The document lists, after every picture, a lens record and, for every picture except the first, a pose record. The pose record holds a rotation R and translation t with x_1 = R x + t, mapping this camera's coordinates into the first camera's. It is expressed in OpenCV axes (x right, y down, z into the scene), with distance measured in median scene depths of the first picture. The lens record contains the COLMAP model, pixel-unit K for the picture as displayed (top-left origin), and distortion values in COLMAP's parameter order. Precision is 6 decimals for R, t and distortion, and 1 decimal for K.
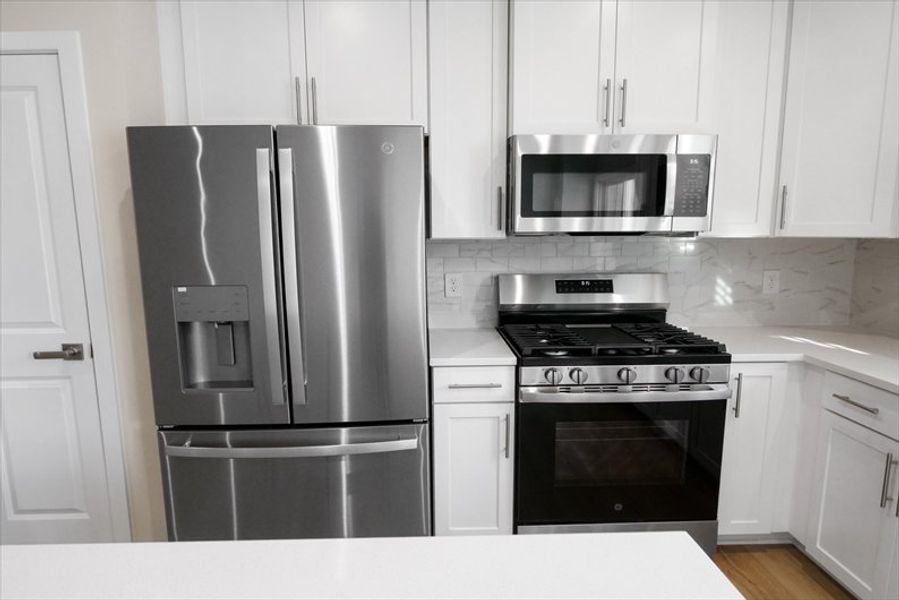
lens RADIAL K [[582.9, 0, 452.7], [0, 582.9, 298.9], [0, 0, 1]] dist [-0.018855, -0.000371]
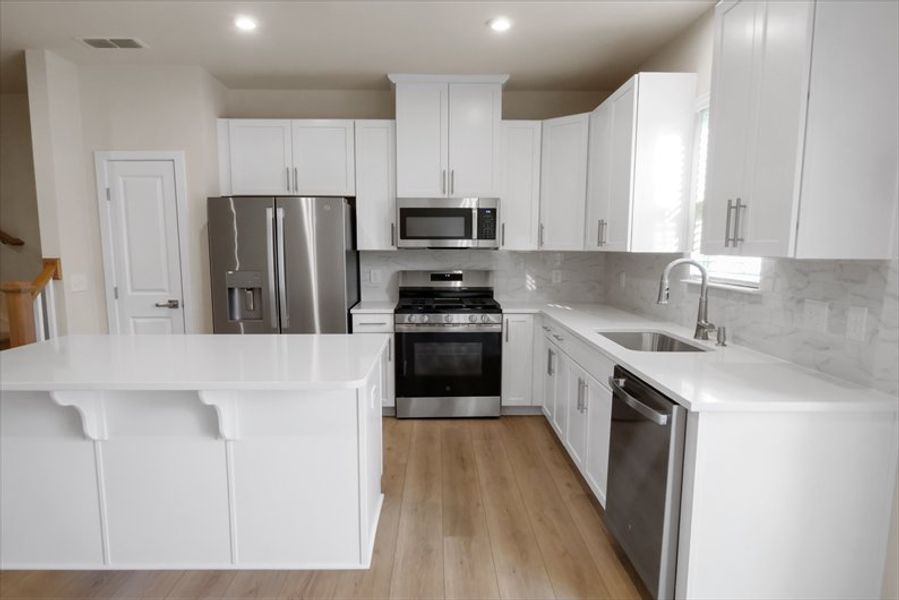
lens RADIAL K [[582.9, 0, 451.4], [0, 582.9, 296.1], [0, 0, 1]] dist [-0.018855, -0.000371]
pose [[0.999916, 0.009200, -0.009116, 0.314444], [-0.009487, 0.999445, -0.031936, 0.113302], [0.008817, 0.032020, 0.999448, -0.967613]]
